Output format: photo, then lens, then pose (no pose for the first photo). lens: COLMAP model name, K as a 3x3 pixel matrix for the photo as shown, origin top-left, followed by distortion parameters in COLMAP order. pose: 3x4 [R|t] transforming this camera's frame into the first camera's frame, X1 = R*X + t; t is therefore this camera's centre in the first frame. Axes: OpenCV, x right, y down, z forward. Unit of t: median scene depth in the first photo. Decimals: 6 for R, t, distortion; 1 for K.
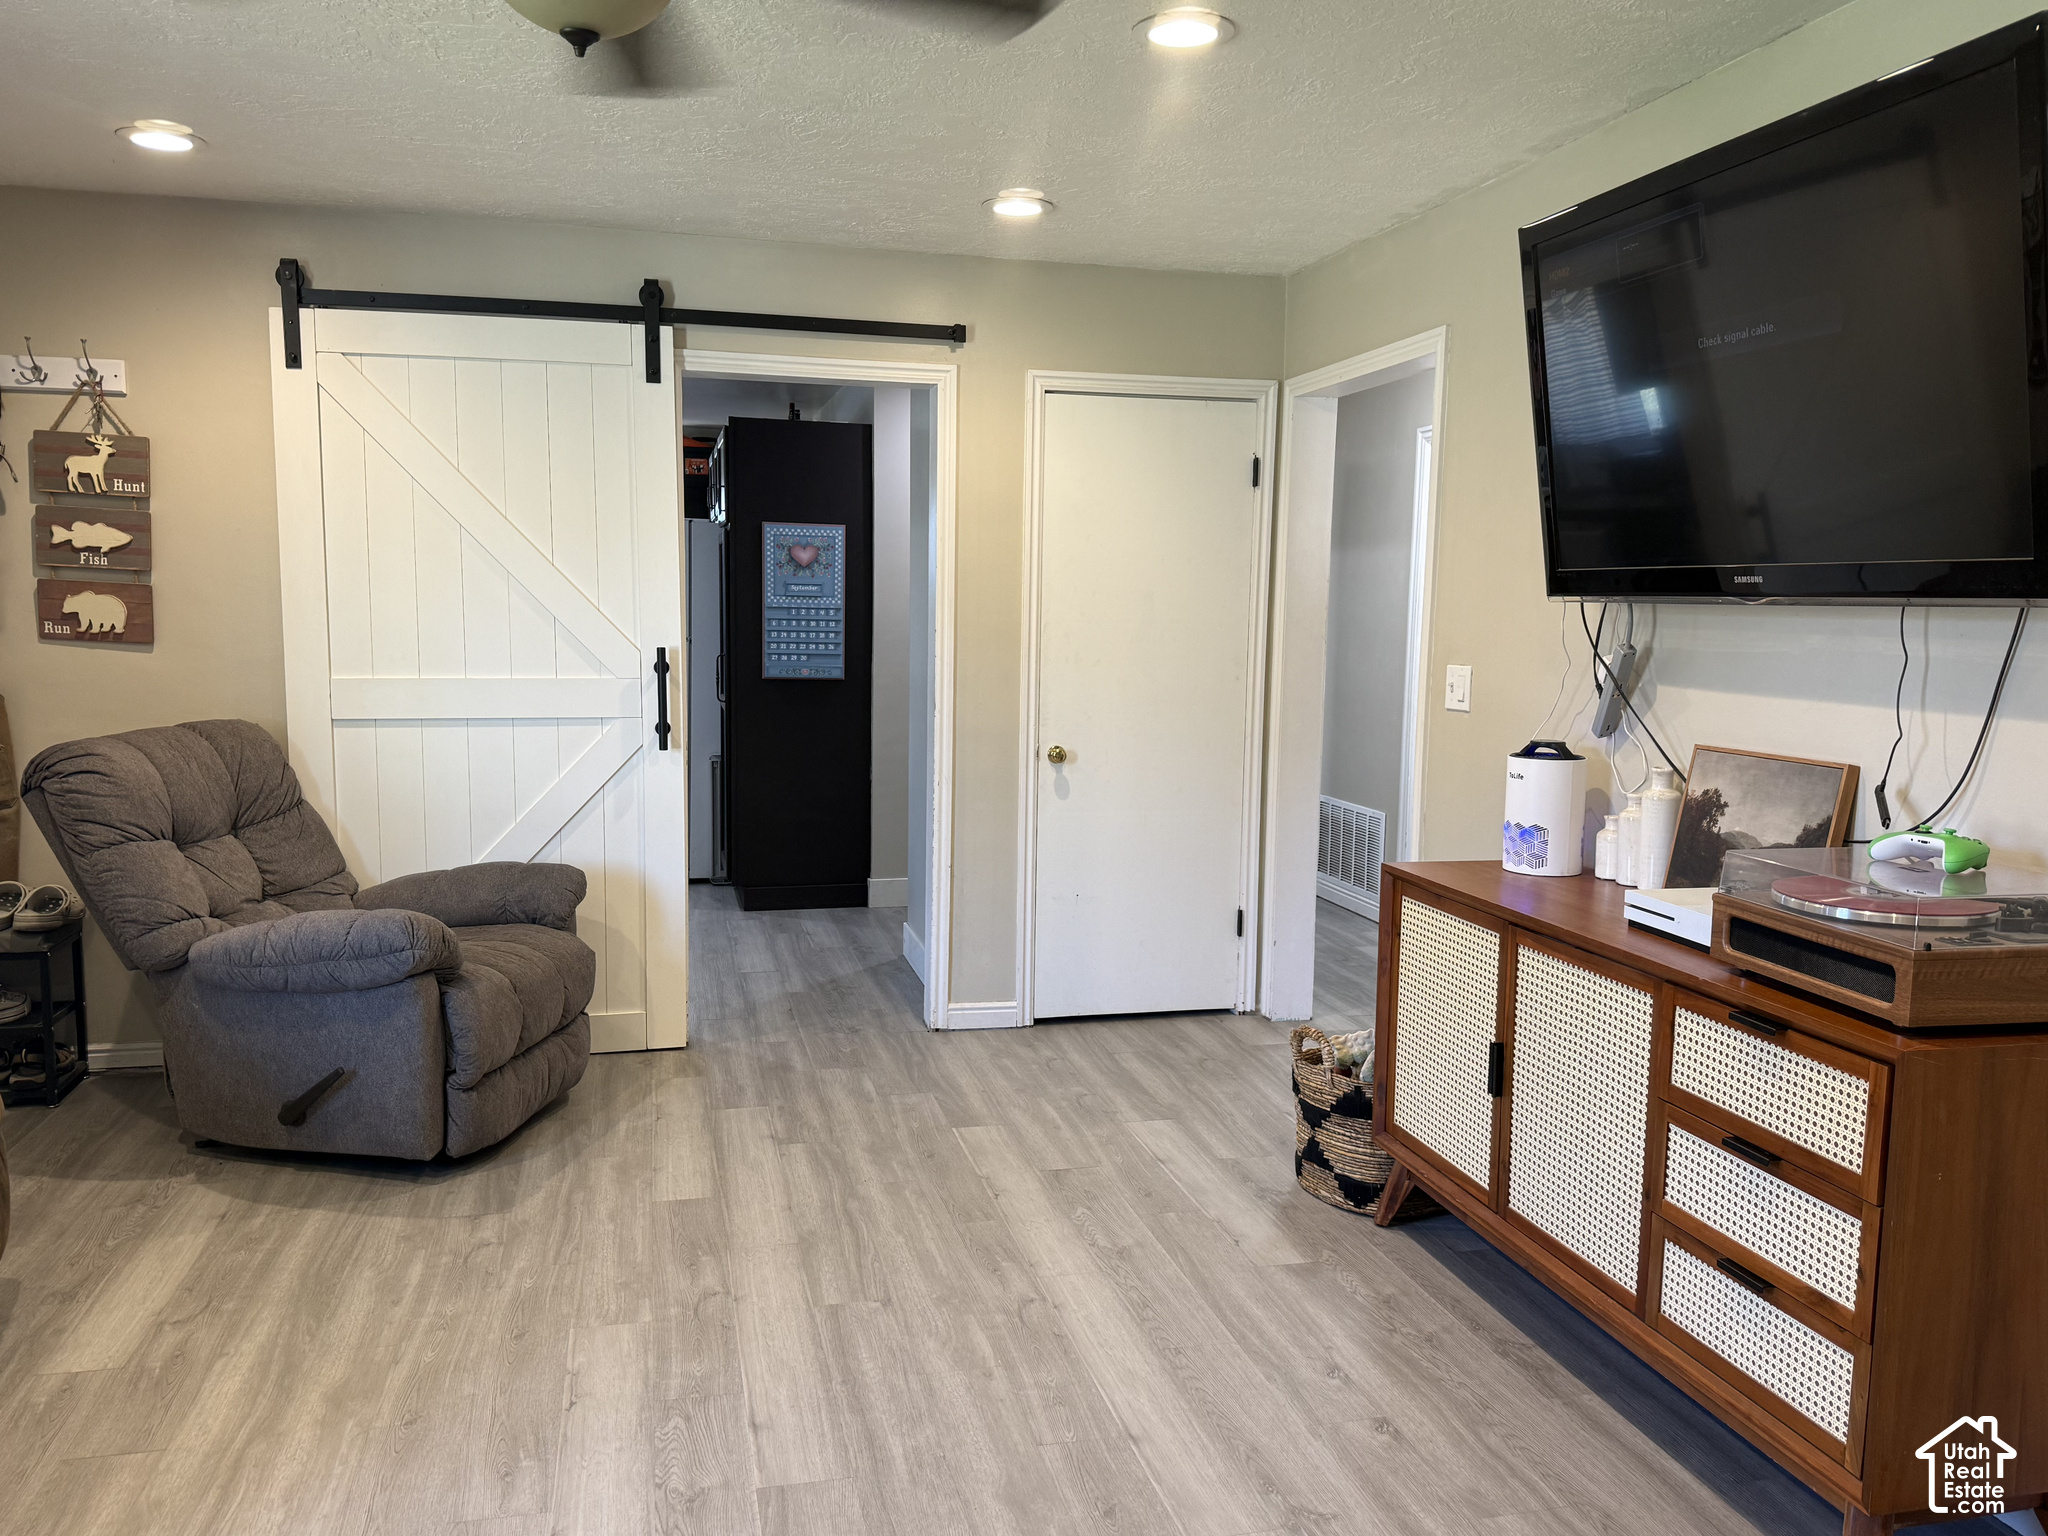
lens RADIAL K [[1511.9, 0, 1018.7], [0, 1511.9, 768.2], [0, 0, 1]] dist [-0.000169, -0.017498]
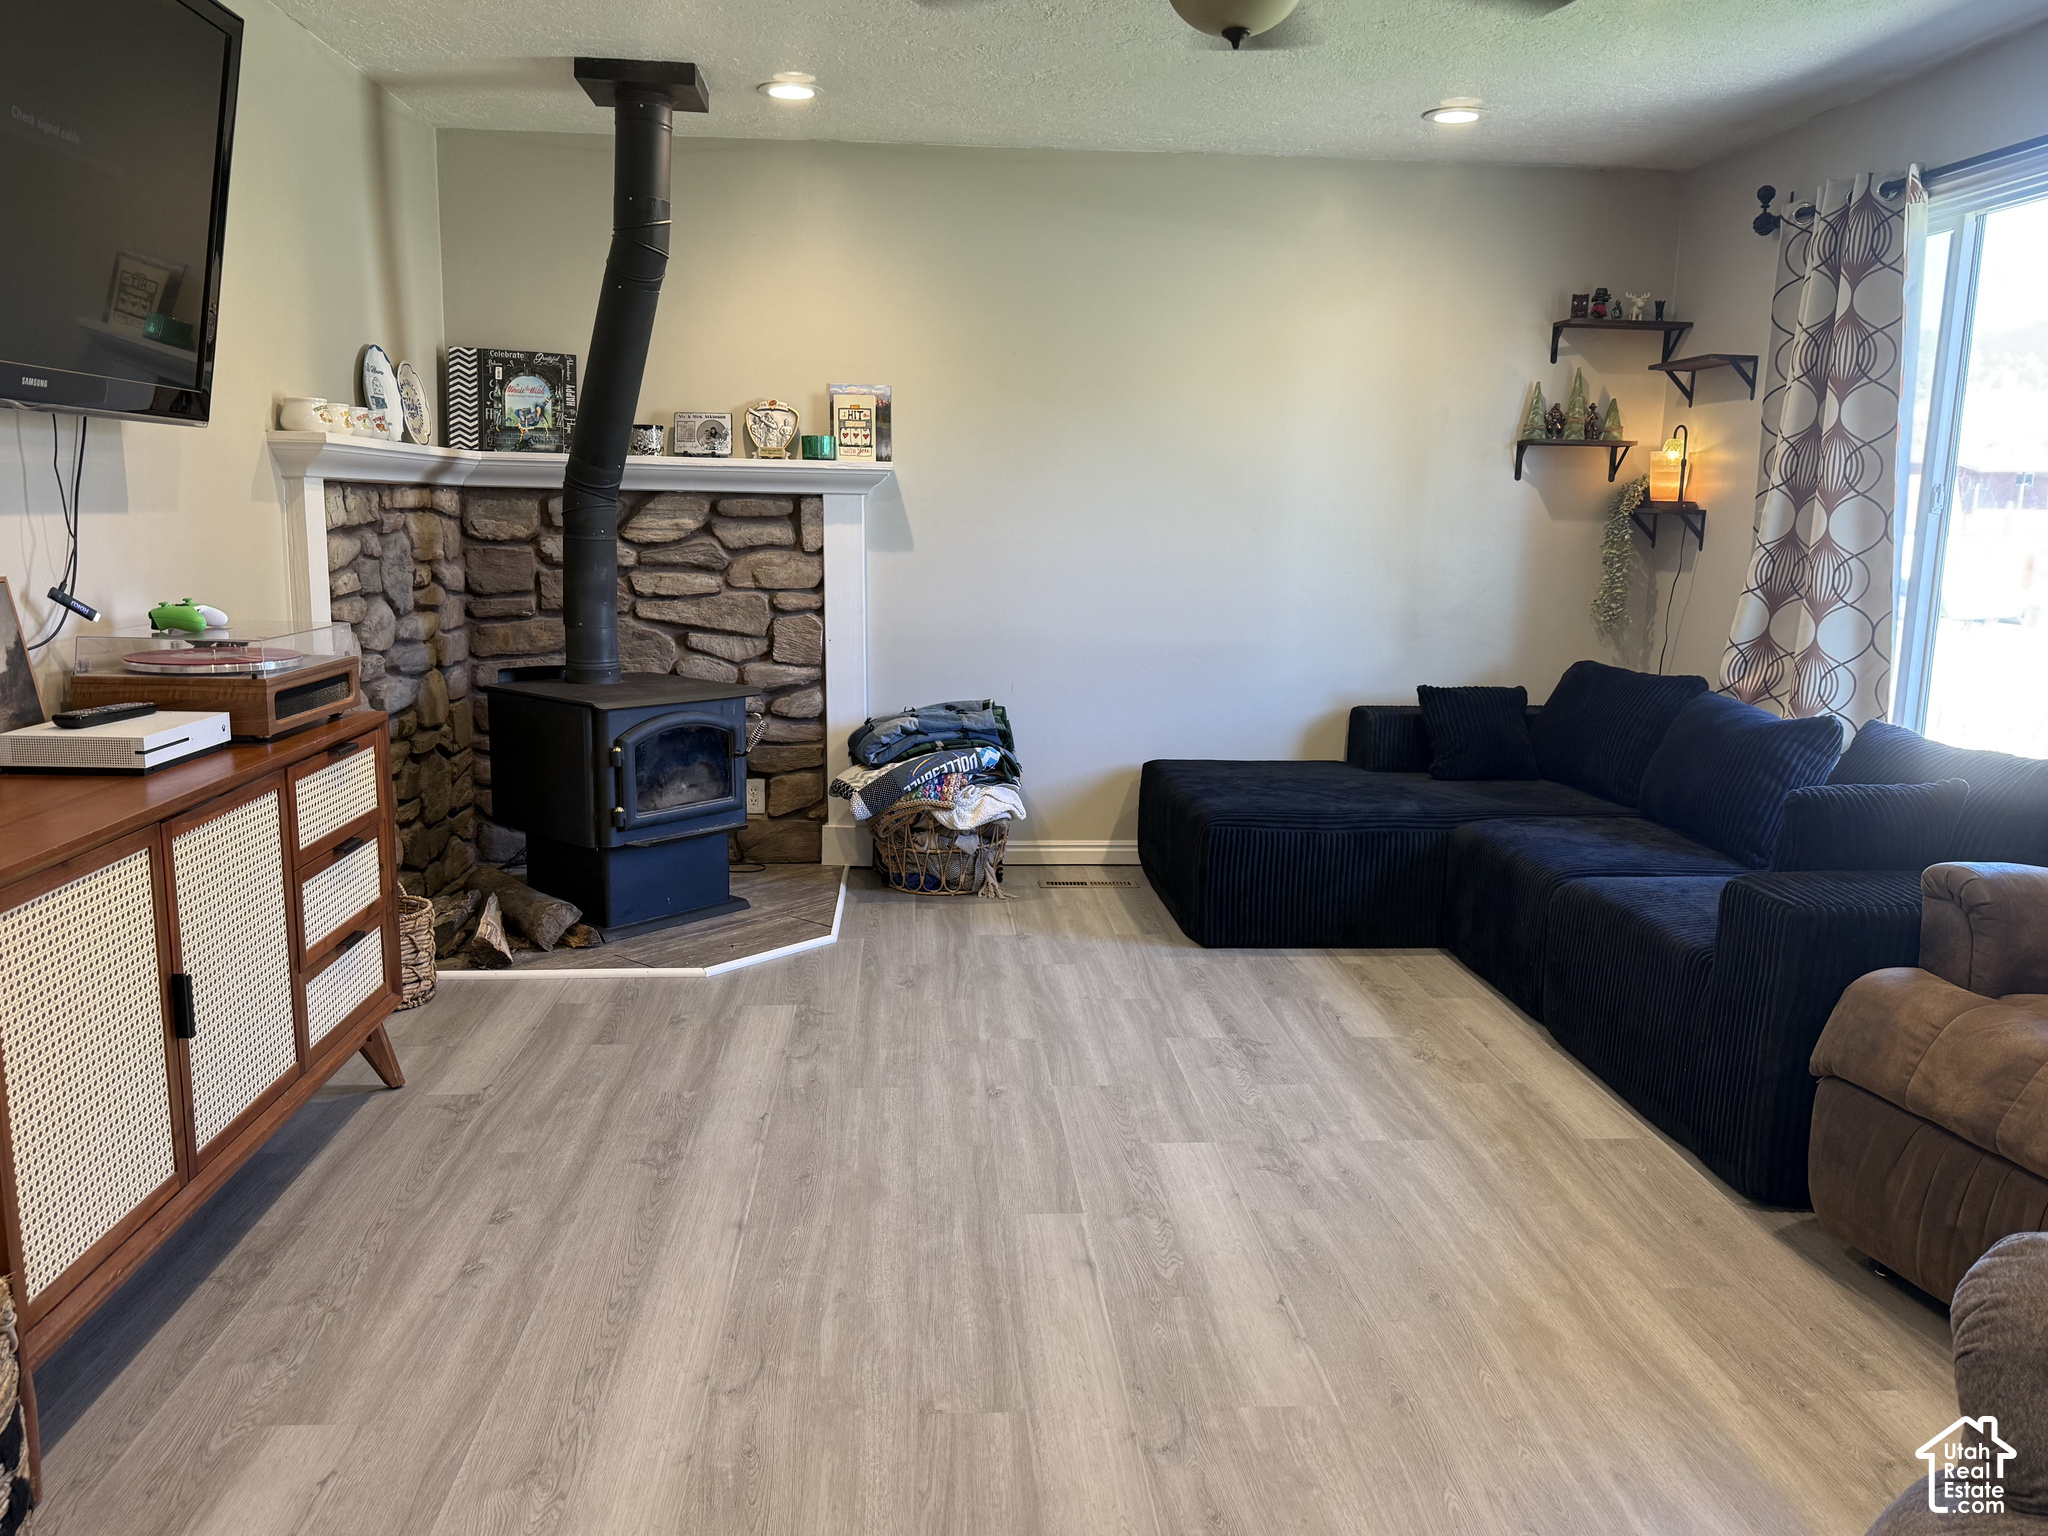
lens RADIAL K [[1511.9, 0, 1017.2], [0, 1511.9, 761.9], [0, 0, 1]] dist [-0.000169, -0.017498]
pose [[-0.985059, -0.064552, 0.159660, -0.252803], [-0.018736, 0.961758, 0.273258, -0.160857], [-0.171193, 0.266184, -0.948598, 1.783413]]
